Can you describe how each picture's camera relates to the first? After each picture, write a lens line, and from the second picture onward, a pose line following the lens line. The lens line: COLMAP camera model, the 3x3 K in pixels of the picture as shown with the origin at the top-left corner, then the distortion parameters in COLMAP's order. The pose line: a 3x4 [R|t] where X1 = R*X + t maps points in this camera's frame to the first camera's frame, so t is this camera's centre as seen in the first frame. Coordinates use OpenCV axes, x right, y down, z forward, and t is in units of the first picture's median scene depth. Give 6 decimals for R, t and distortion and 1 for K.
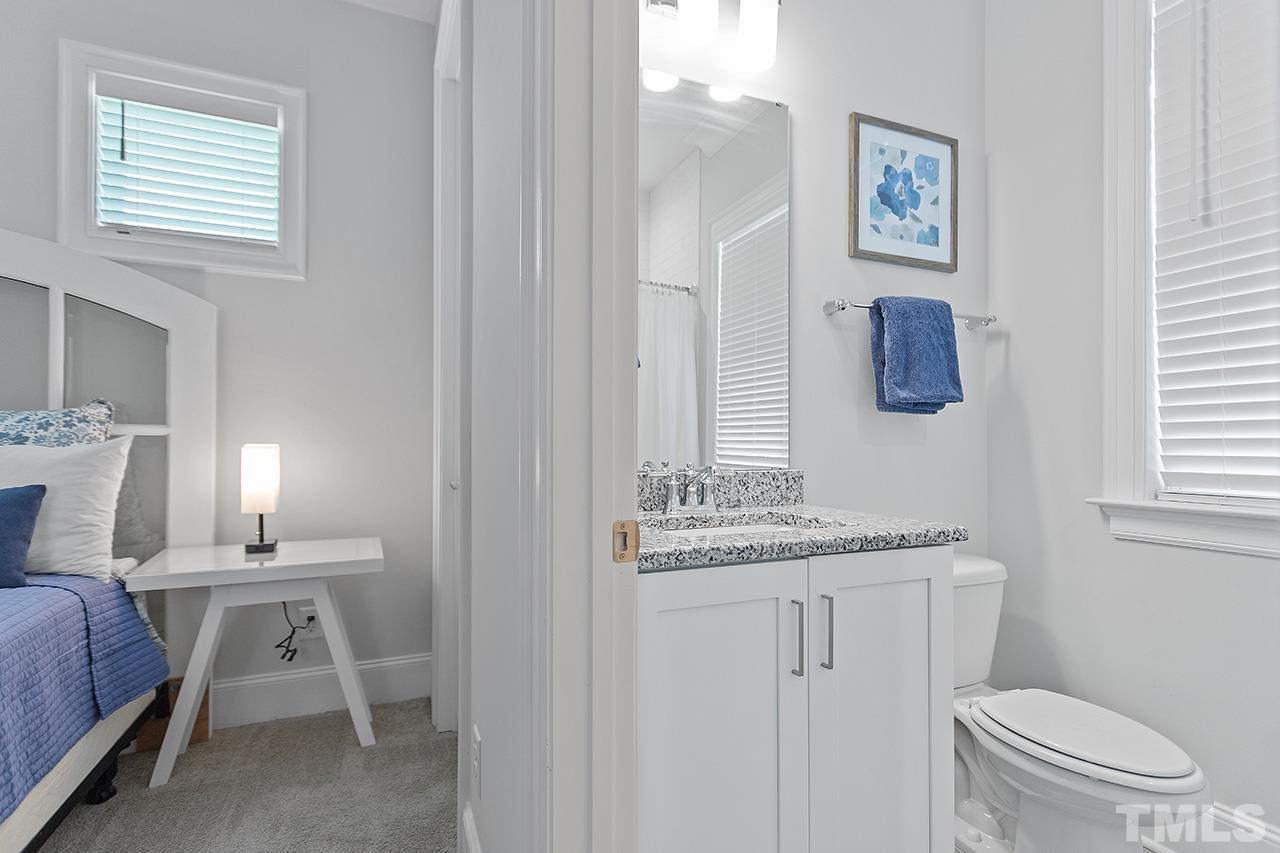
lens RADIAL K [[604.2, 0, 642.1], [0, 604.2, 440.6], [0, 0, 1]] dist [0.001357, 0.000430]
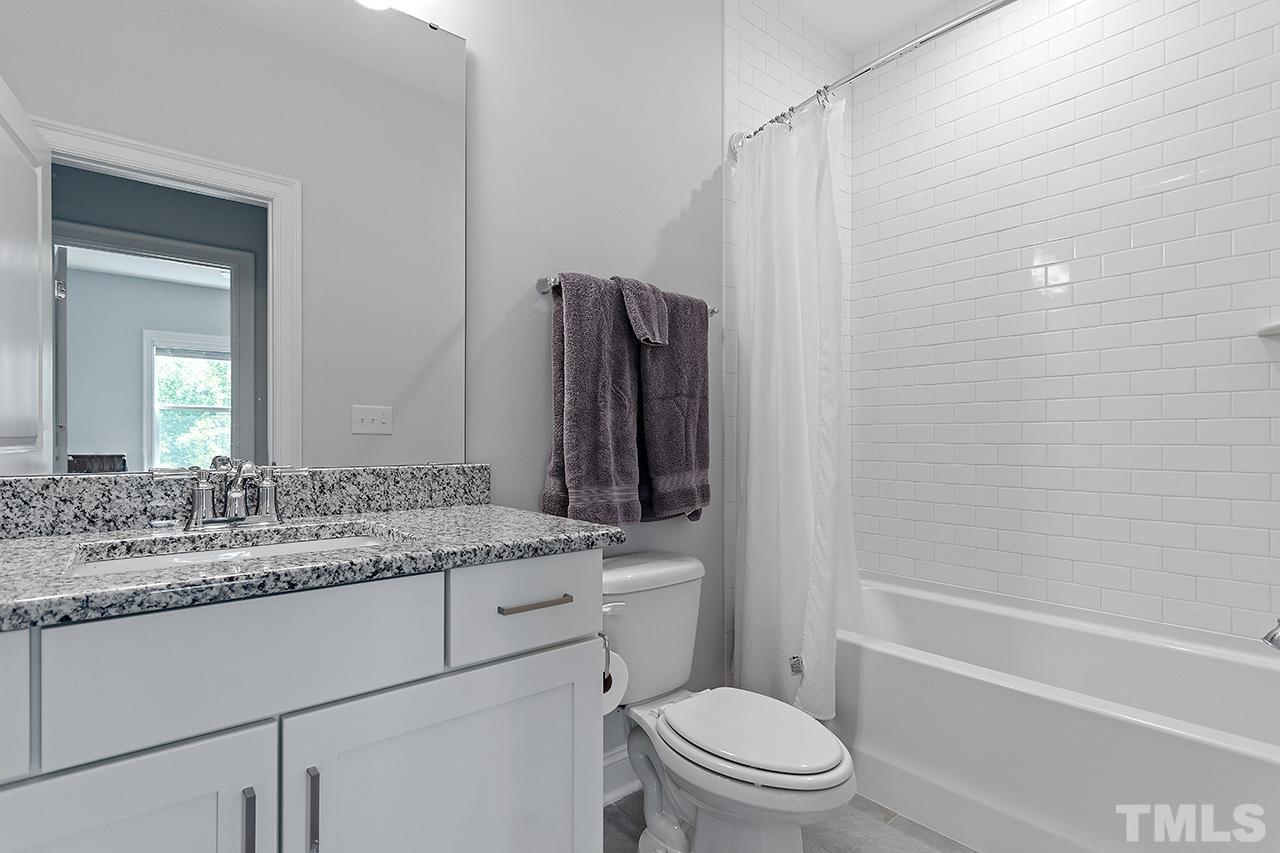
lens RADIAL K [[604.2, 0, 642.1], [0, 604.2, 440.6], [0, 0, 1]] dist [0.001357, 0.000430]
pose [[0.958638, -0.004487, 0.284592, 0.296493], [0.002242, 0.999964, 0.008214, 0.007676], [-0.284619, -0.007237, 0.958613, 0.134349]]
